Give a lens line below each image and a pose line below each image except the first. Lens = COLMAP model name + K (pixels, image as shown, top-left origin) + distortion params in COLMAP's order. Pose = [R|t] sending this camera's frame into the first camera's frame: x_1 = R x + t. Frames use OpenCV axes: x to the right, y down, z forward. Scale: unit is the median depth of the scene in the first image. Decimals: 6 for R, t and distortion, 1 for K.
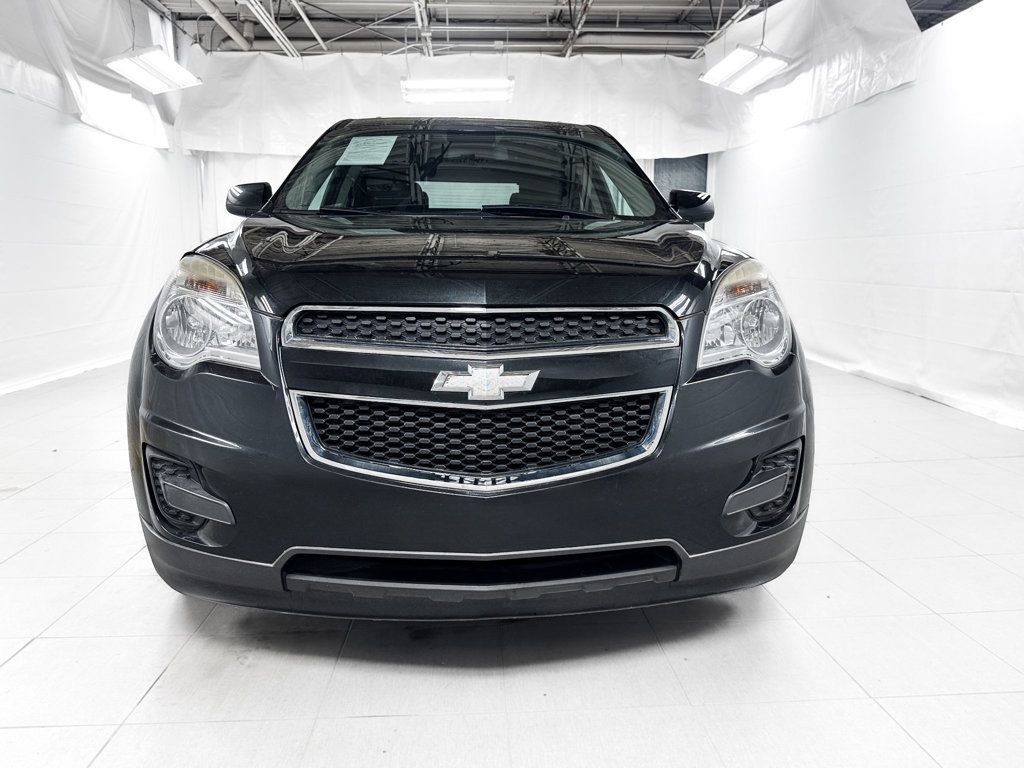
lens RADIAL K [[768.6, 0, 518.8], [0, 768.6, 392.1], [0, 0, 1]] dist [0.059581, -0.058091]
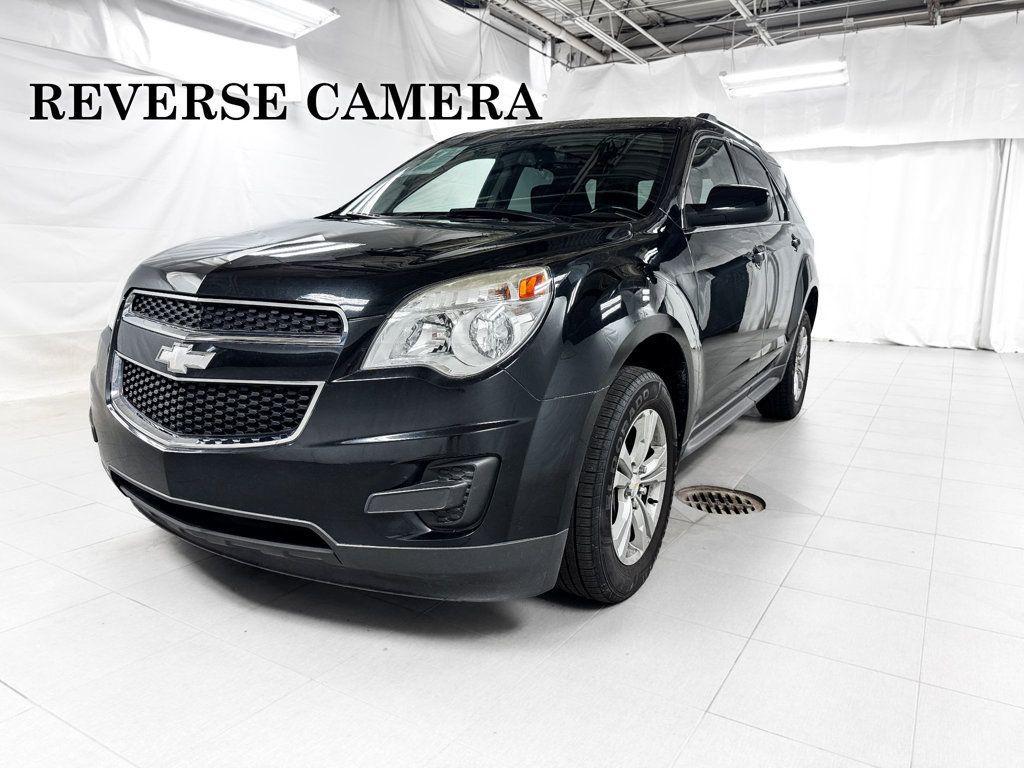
lens RADIAL K [[761.7, 0, 512.0], [0, 761.7, 384.0], [0, 0, 1]] dist [0.034562, -0.005578]
pose [[0.827860, 0.117699, -0.548447, 0.244935], [-0.118652, 0.992358, 0.033864, -0.017421], [0.548242, 0.037040, 0.835499, 0.063165]]
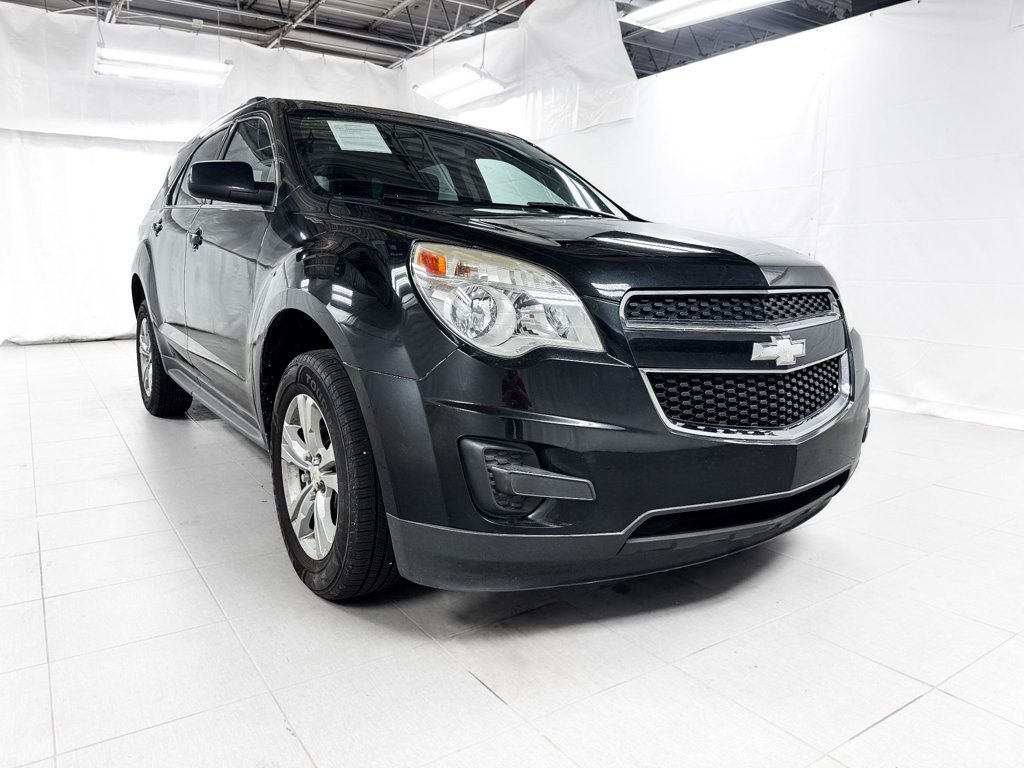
lens RADIAL K [[725.9, 0, 510.2], [0, 725.9, 410.4], [0, 0, 1]] dist [0.005878, 0.005159]
pose [[0.863700, -0.092003, 0.495538, -0.228726], [0.073372, 0.995676, 0.056976, -0.003589], [-0.498637, -0.012852, 0.866716, 0.049724]]
